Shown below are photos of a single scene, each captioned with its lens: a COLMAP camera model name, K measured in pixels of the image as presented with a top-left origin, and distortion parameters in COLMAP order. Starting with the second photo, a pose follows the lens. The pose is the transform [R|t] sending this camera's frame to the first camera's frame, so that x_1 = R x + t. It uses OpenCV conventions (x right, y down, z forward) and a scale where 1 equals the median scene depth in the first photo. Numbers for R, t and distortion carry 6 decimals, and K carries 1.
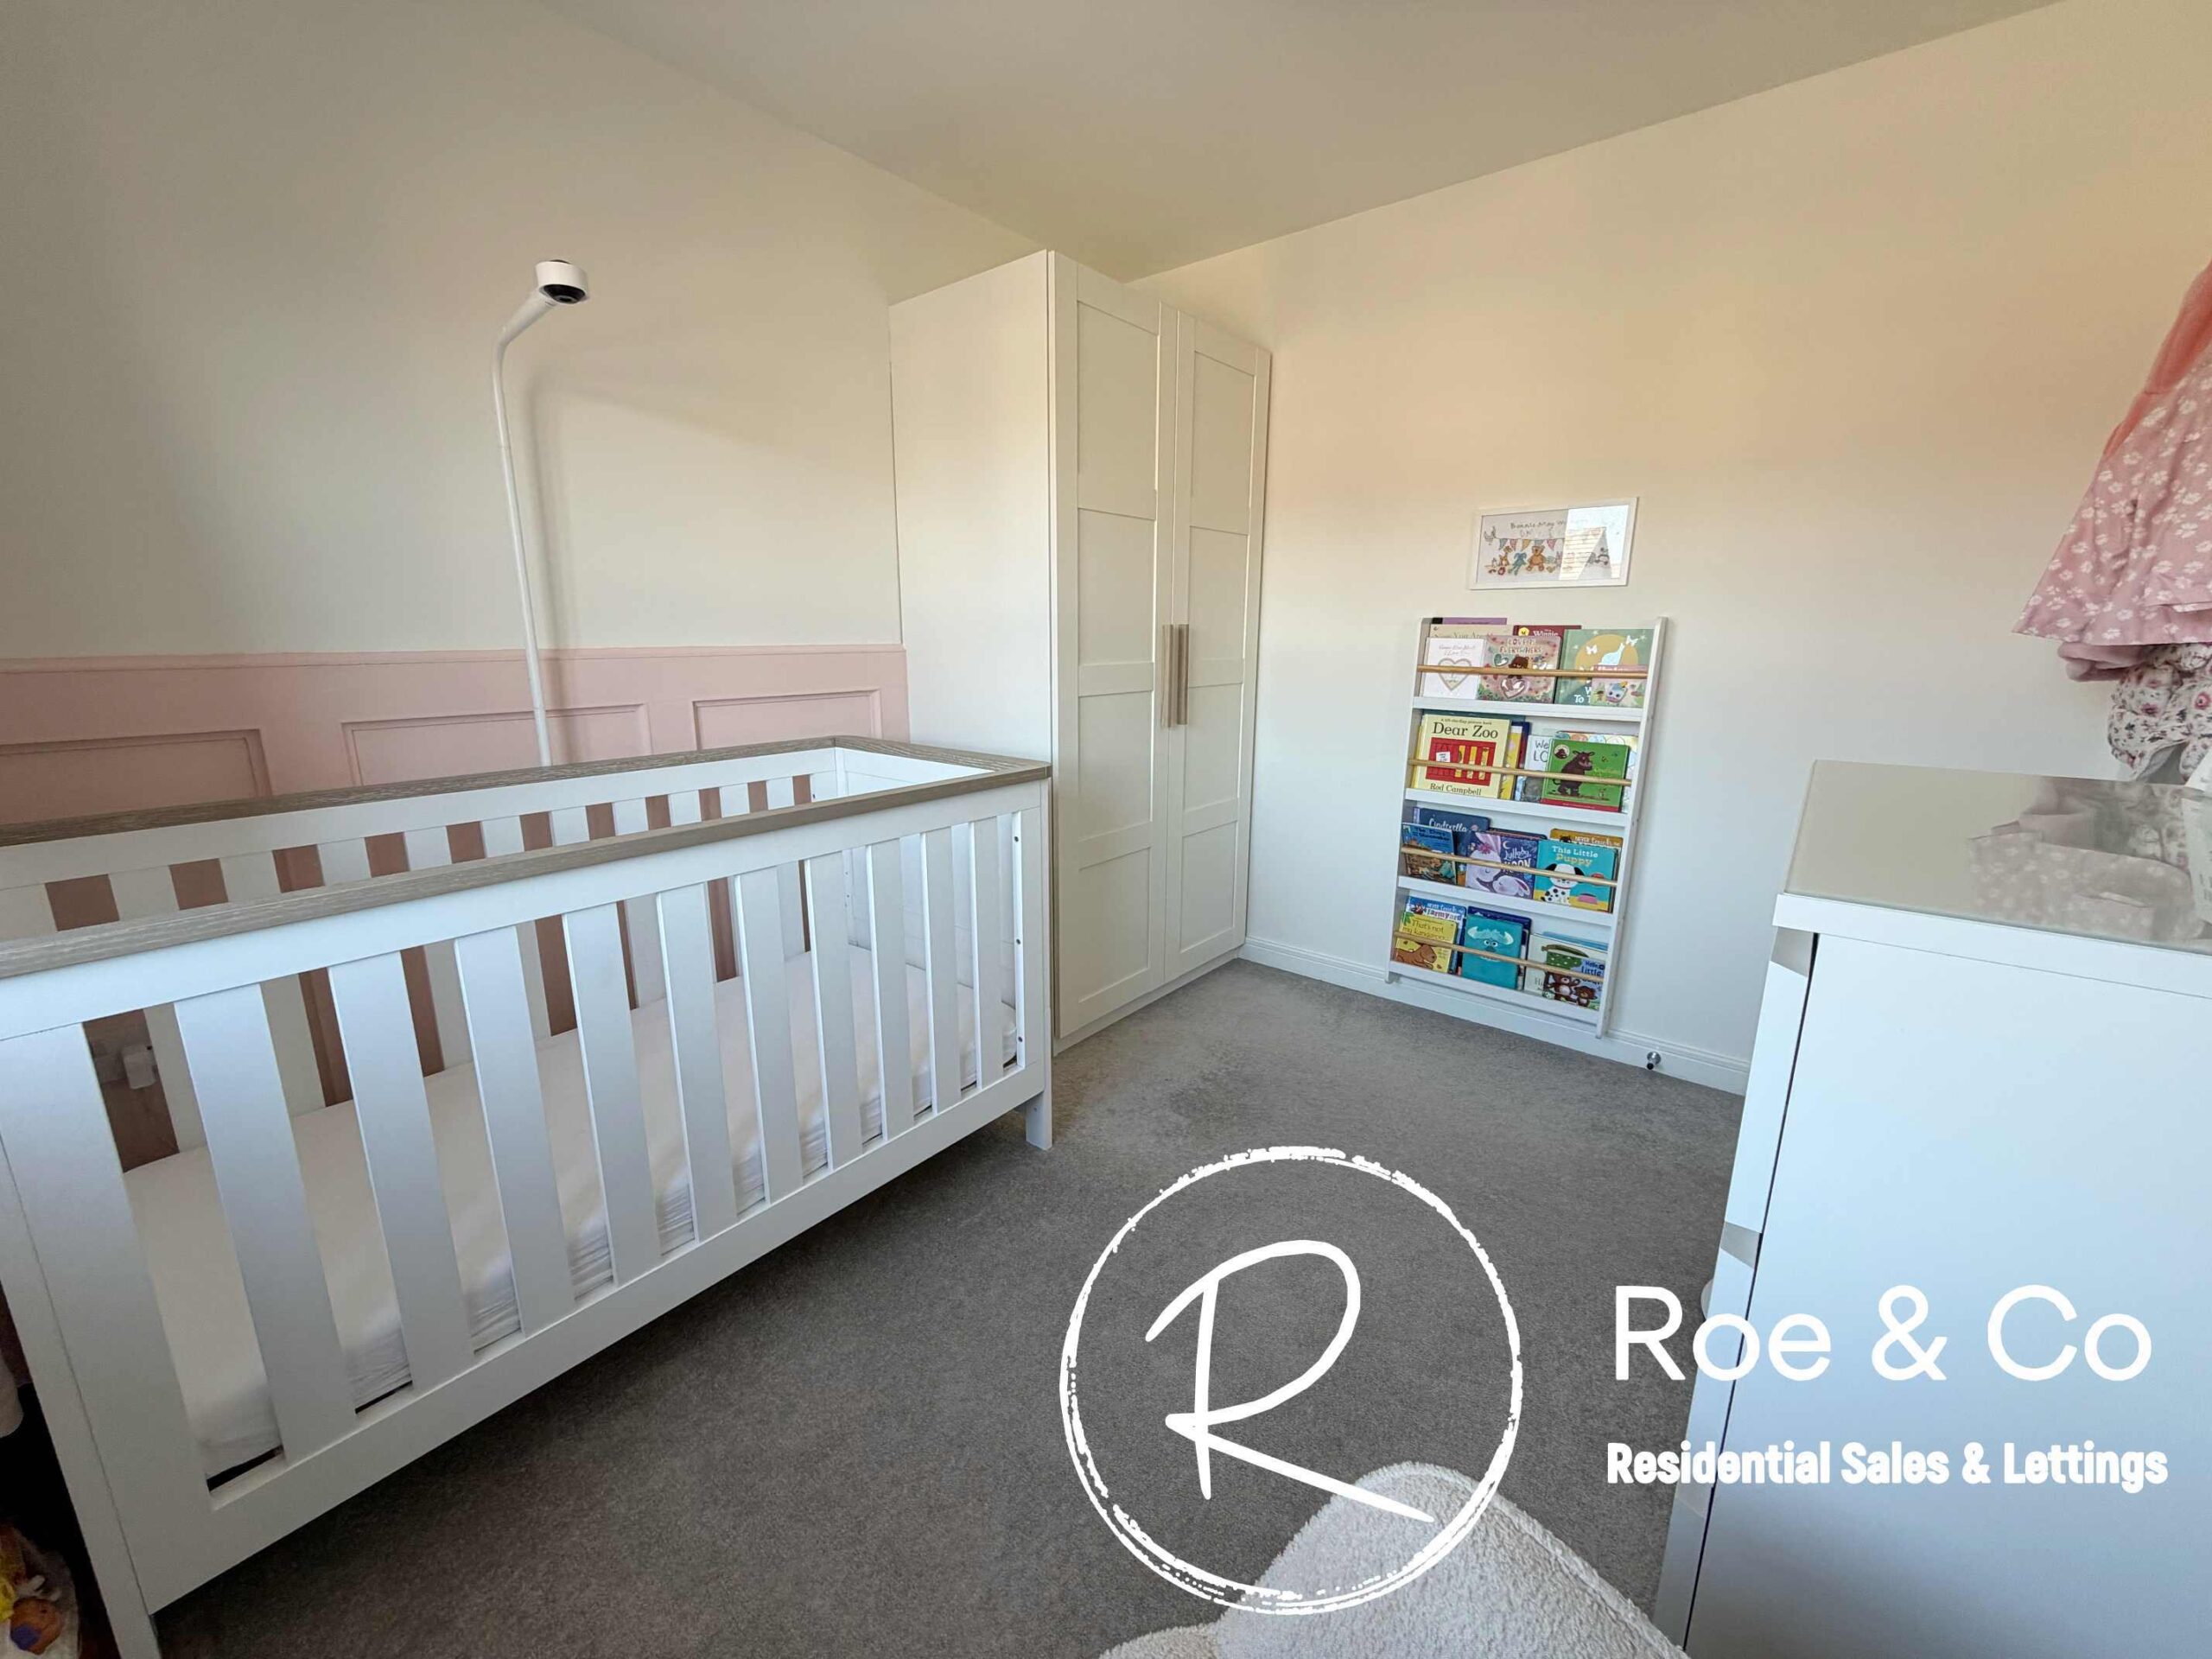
lens RADIAL K [[916.7, 0, 1099.3], [0, 916.7, 825.2], [0, 0, 1]] dist [-0.003920, -0.000744]
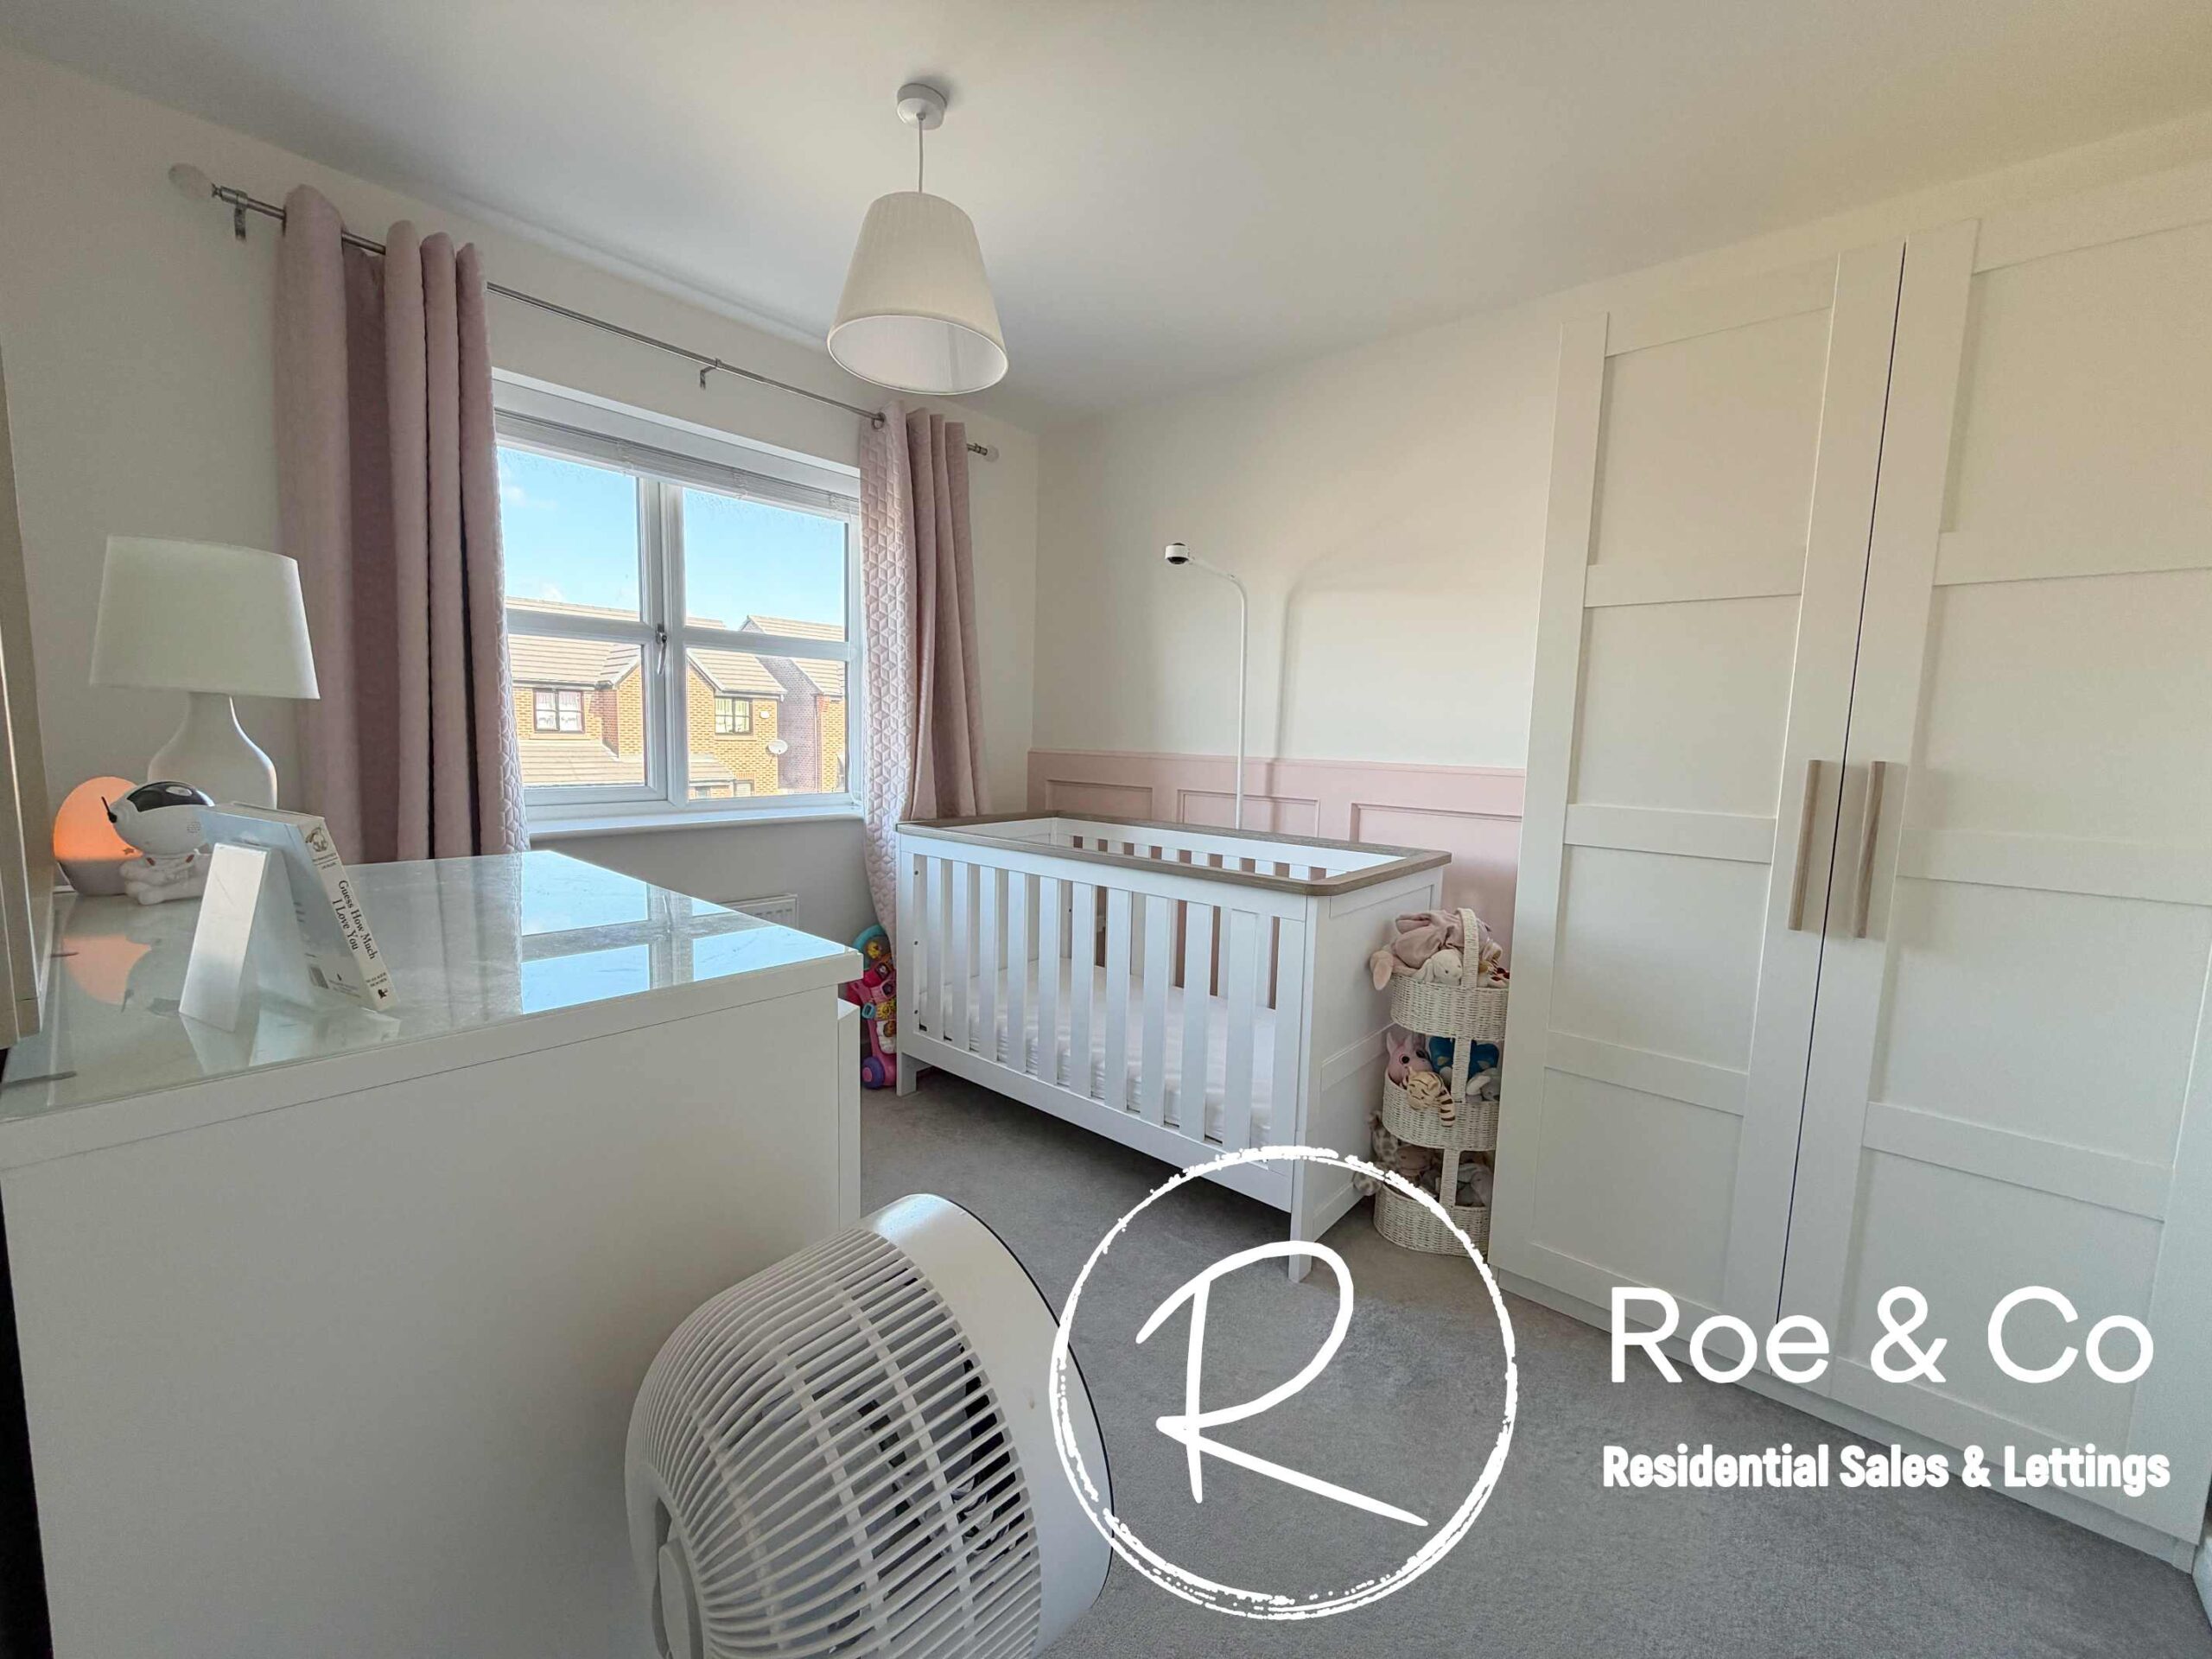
lens RADIAL K [[878.8, 0, 1099.4], [0, 878.8, 826.2], [0, 0, 1]] dist [-0.000467, -0.000360]
pose [[-0.066386, 0.101872, -0.992580, 0.905705], [-0.239737, 0.964006, 0.114974, -0.178680], [0.968566, 0.245590, -0.039574, 0.784036]]
